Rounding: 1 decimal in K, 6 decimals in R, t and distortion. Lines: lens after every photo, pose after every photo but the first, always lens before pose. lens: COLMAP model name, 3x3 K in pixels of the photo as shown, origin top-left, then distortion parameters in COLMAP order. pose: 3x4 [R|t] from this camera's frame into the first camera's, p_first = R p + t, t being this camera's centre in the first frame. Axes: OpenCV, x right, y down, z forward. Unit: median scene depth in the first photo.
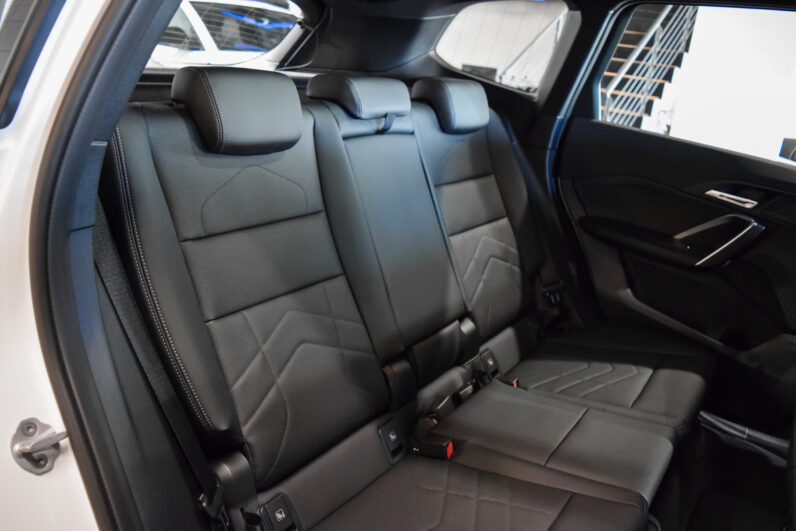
lens RADIAL K [[616.4, 0, 398.0], [0, 616.4, 265.5], [0, 0, 1]] dist [-0.104287, 0.029841]
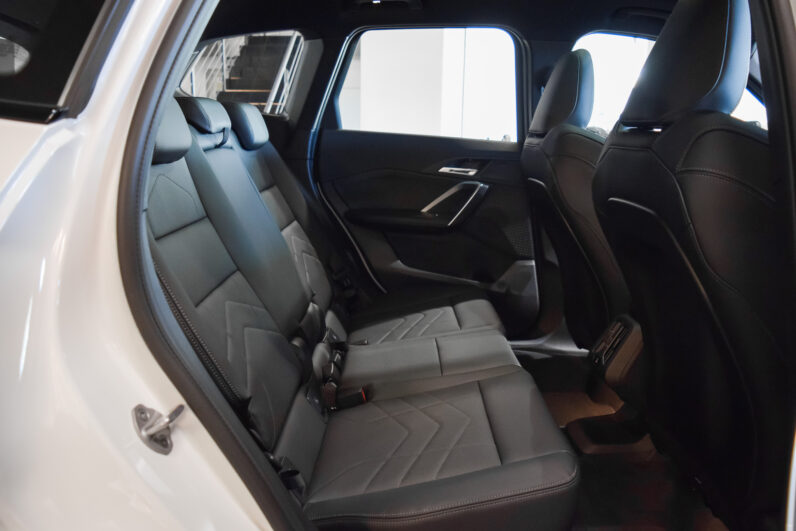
lens RADIAL K [[616.4, 0, 398.0], [0, 616.4, 265.5], [0, 0, 1]] dist [-0.104287, 0.029841]
pose [[0.817627, -0.215822, 0.533767, -0.326398], [0.259968, 0.965586, -0.007797, 0.066845], [-0.513715, 0.145138, 0.845595, -0.045878]]
